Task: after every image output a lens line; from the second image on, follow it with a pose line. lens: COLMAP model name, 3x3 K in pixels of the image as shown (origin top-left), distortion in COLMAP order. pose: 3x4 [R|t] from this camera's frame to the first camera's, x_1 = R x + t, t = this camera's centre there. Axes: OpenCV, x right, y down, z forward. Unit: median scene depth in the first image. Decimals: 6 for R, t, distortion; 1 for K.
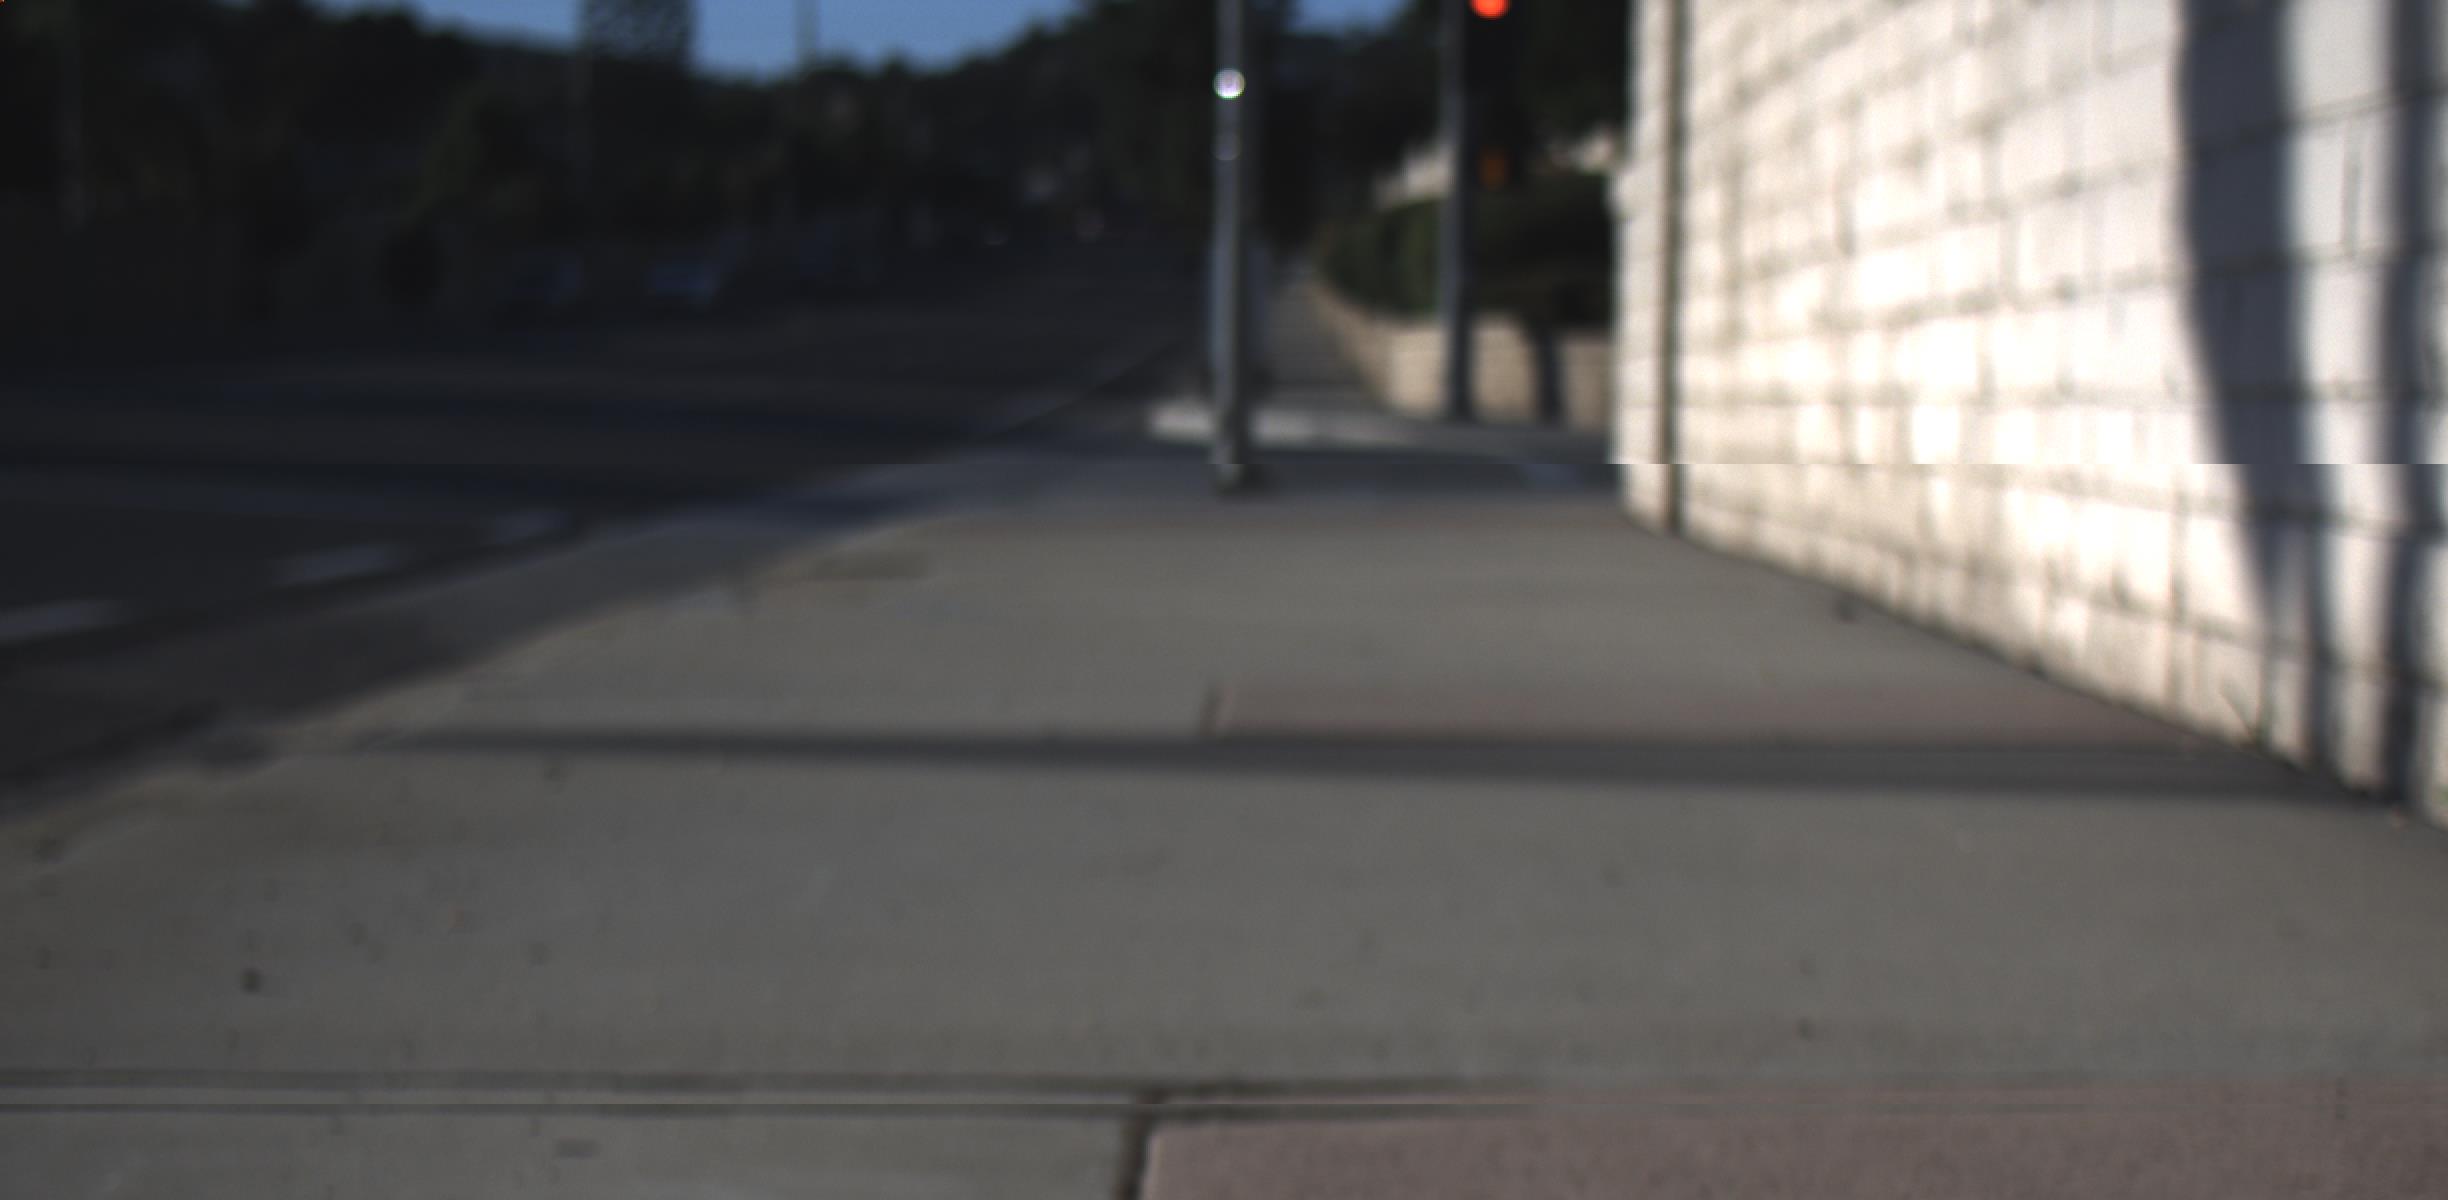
lens RADIAL K [[4109.1, 0, 1231.8], [0, 4109.1, 697.8], [0, 0, 1]] dist [-0.045306, 0.105404]
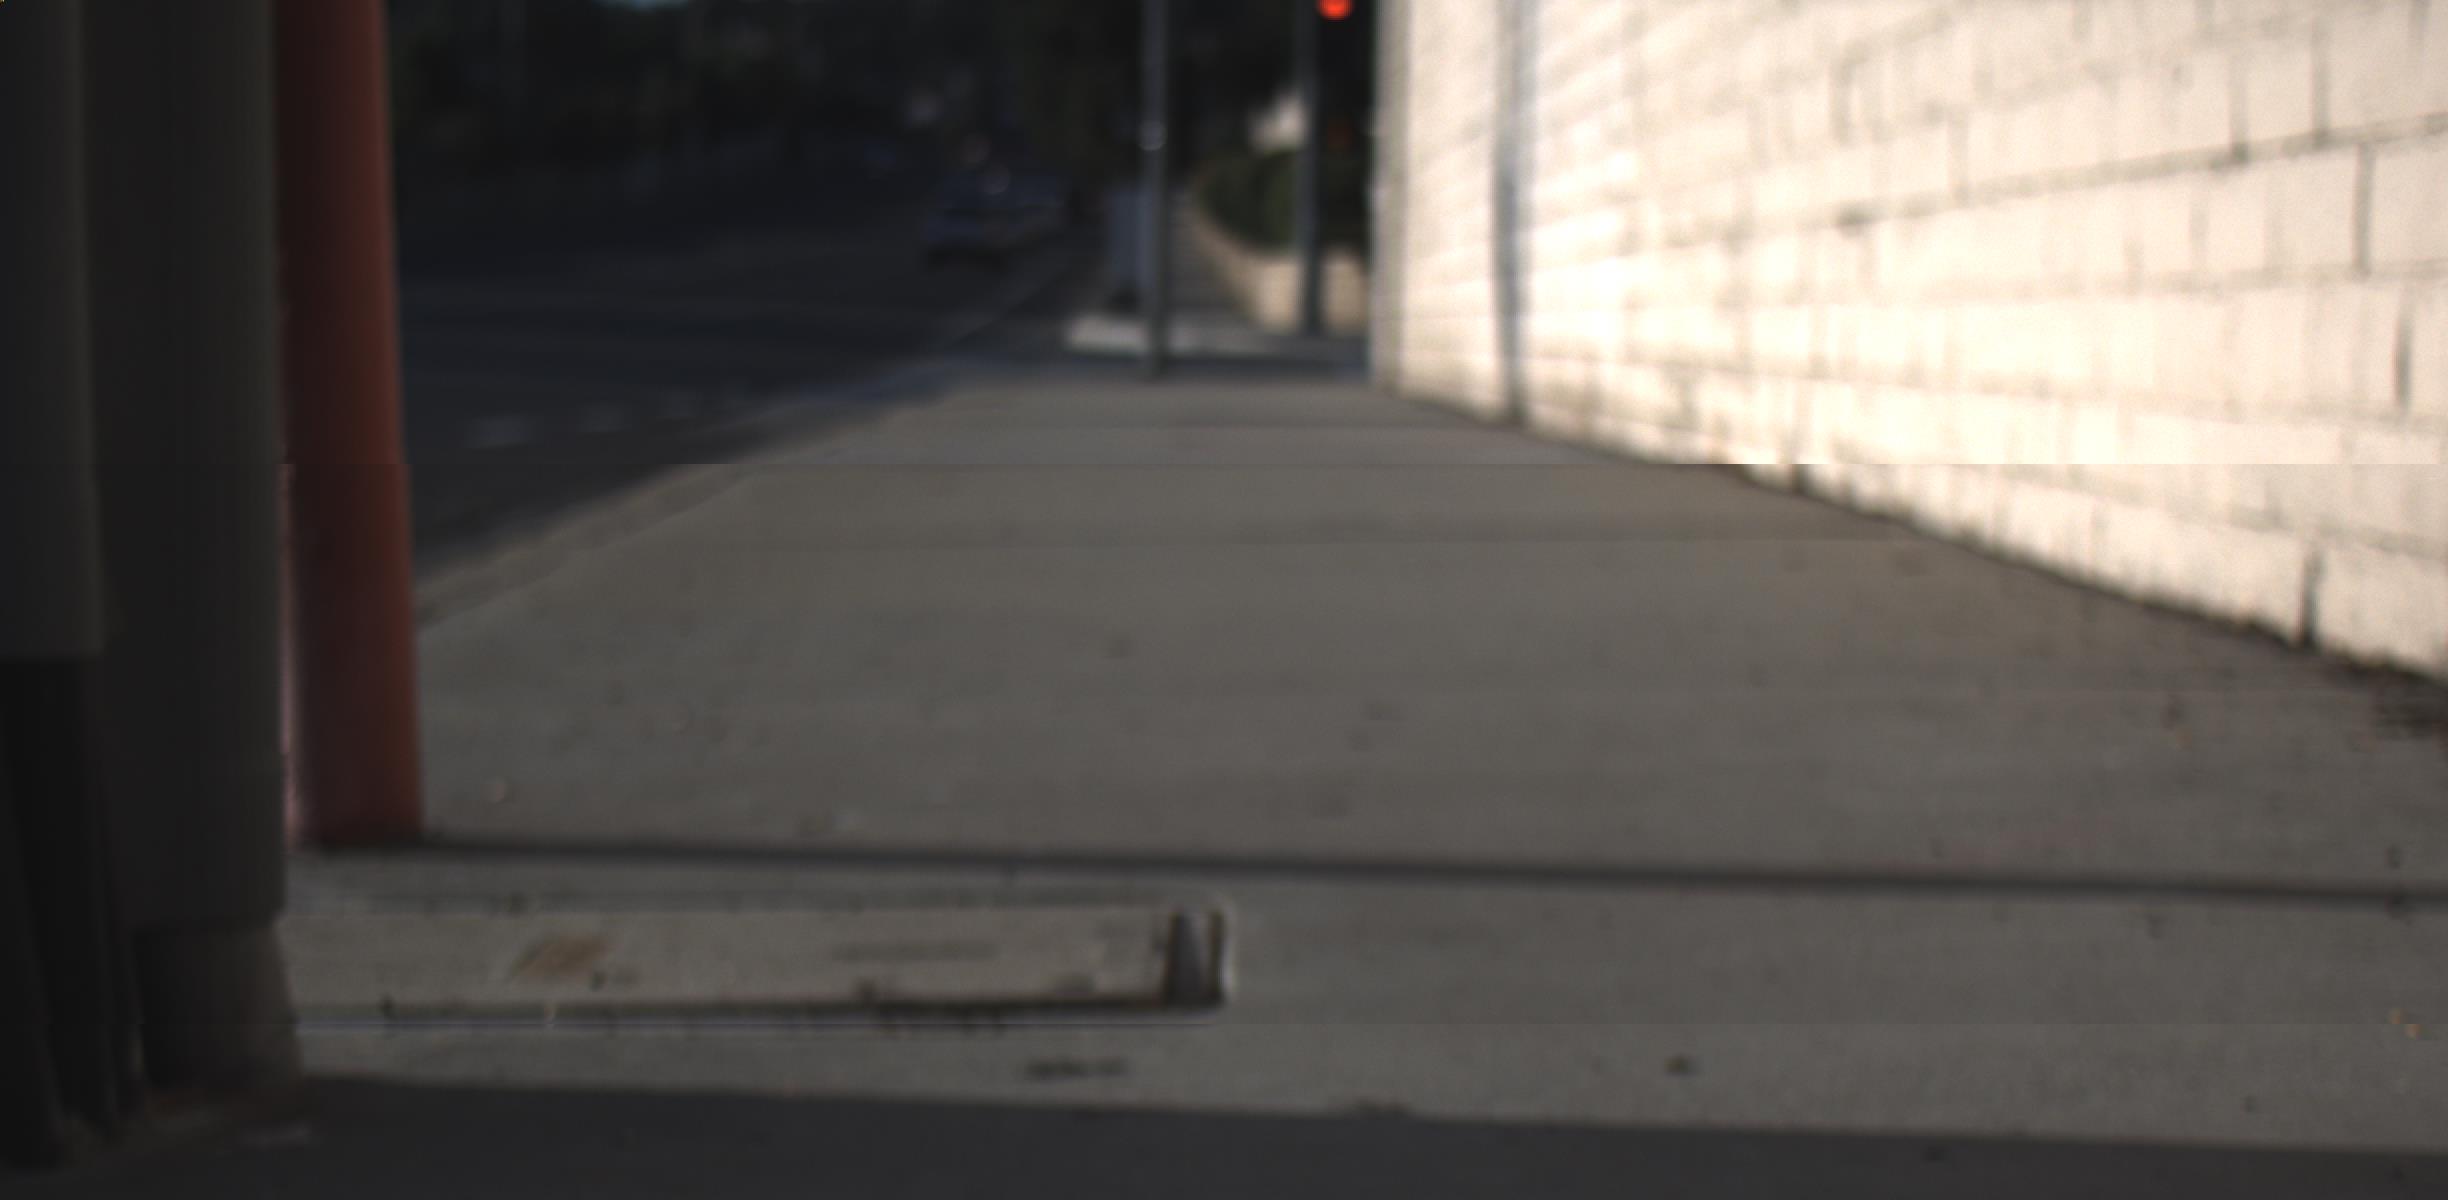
lens RADIAL K [[4109.1, 0, 1231.8], [0, 4109.1, 697.8], [0, 0, 1]] dist [-0.045306, 0.105404]
pose [[0.999548, -0.001521, 0.030036, -0.007015], [0.000949, 0.999818, 0.019037, 0.019537], [-0.030060, -0.019000, 0.999368, -0.251257]]
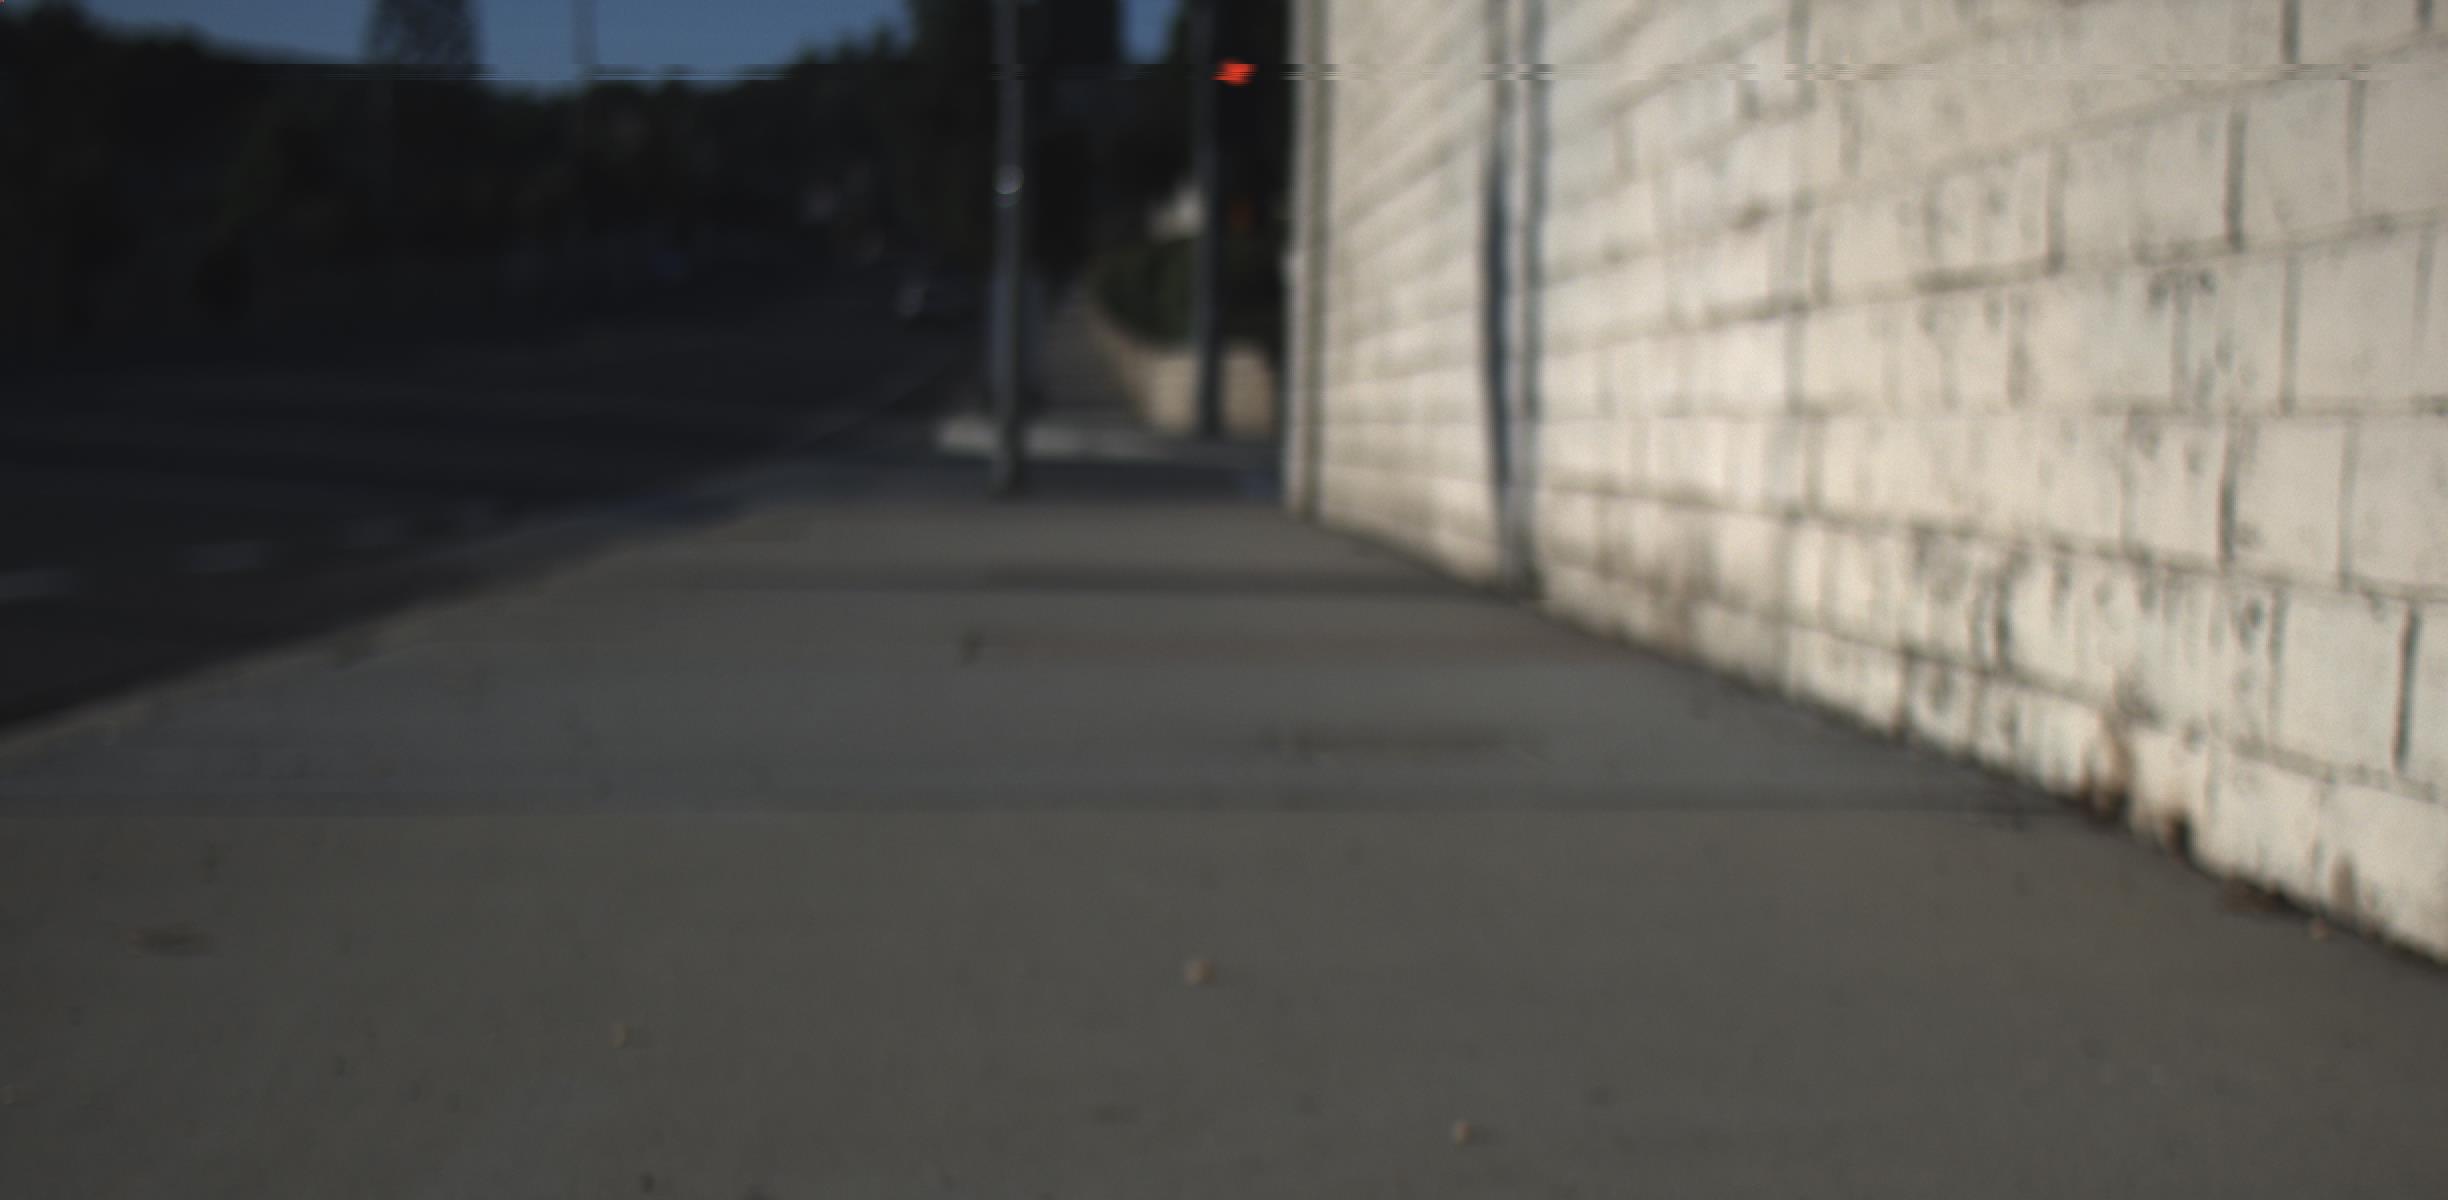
lens RADIAL K [[4109.1, 0, 1231.8], [0, 4109.1, 697.8], [0, 0, 1]] dist [-0.045306, 0.105404]
pose [[0.998498, 0.005489, 0.054513, -0.000023], [-0.005231, 0.999974, -0.004871, 0.009344], [-0.054538, 0.004579, 0.998501, -0.122725]]
